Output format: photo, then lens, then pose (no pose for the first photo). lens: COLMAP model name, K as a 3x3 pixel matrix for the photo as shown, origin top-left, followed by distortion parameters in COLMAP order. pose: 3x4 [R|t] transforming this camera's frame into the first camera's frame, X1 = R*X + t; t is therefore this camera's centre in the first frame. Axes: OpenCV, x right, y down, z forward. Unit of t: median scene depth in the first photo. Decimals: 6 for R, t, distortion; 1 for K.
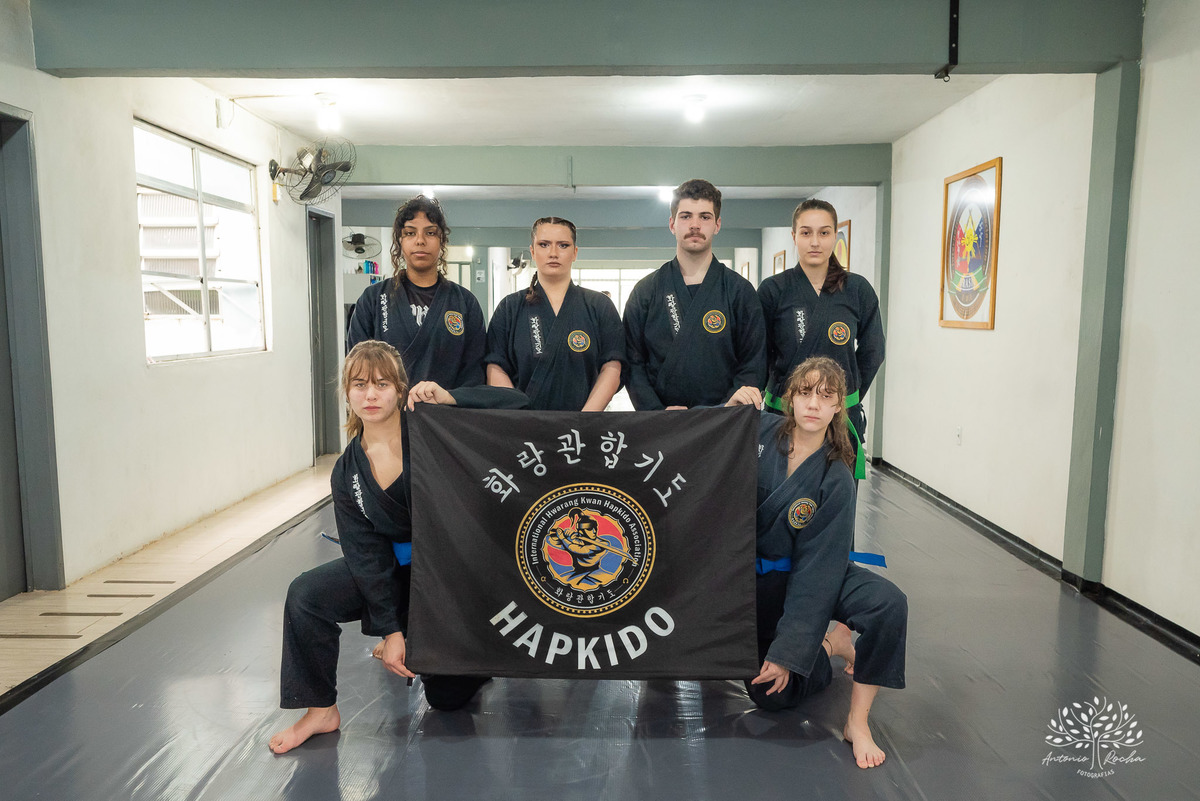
lens RADIAL K [[868.8, 0, 595.0], [0, 868.8, 434.7], [0, 0, 1]] dist [-0.009614, 0.023503]
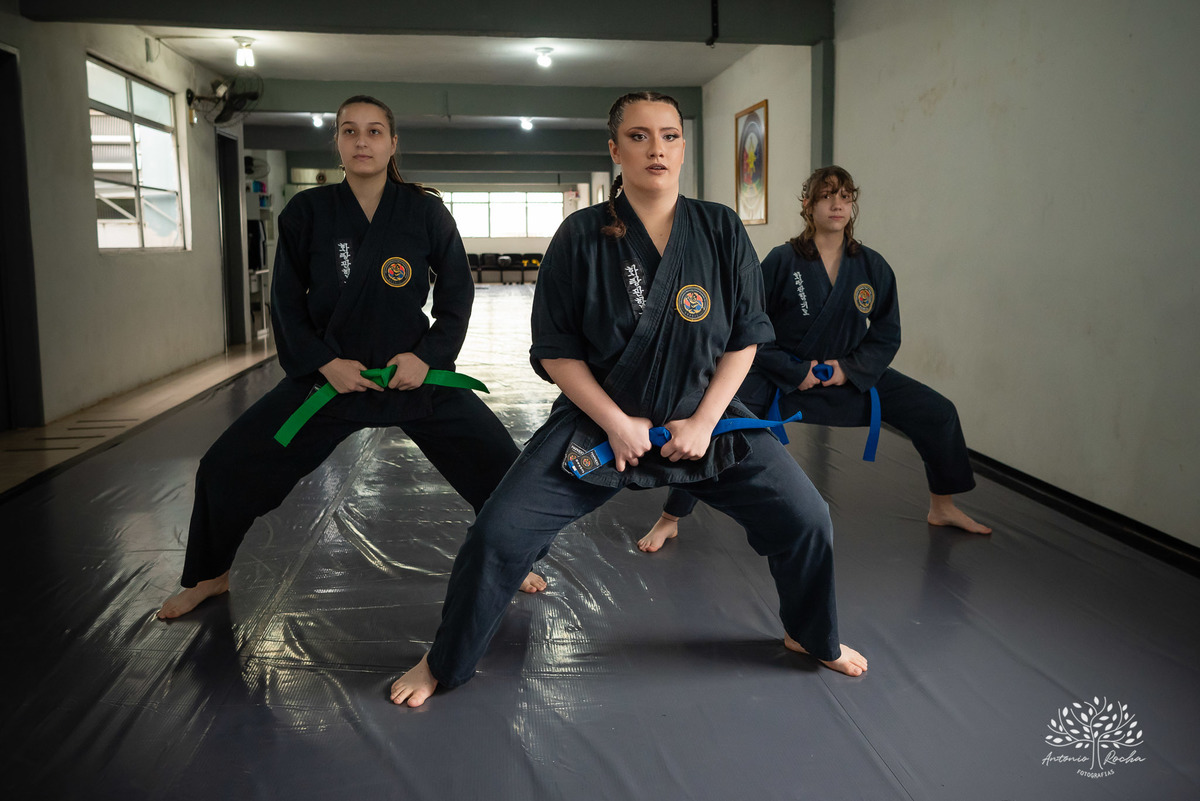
lens RADIAL K [[821.7, 0, 604.1], [0, 821.7, 312.1], [0, 0, 1]] dist [-0.000818, 0.005673]
pose [[0.986233, -0.021955, 0.163900, -0.007684], [0.029814, 0.998513, -0.045643, 0.060885], [-0.162655, 0.049901, 0.985420, -0.199784]]
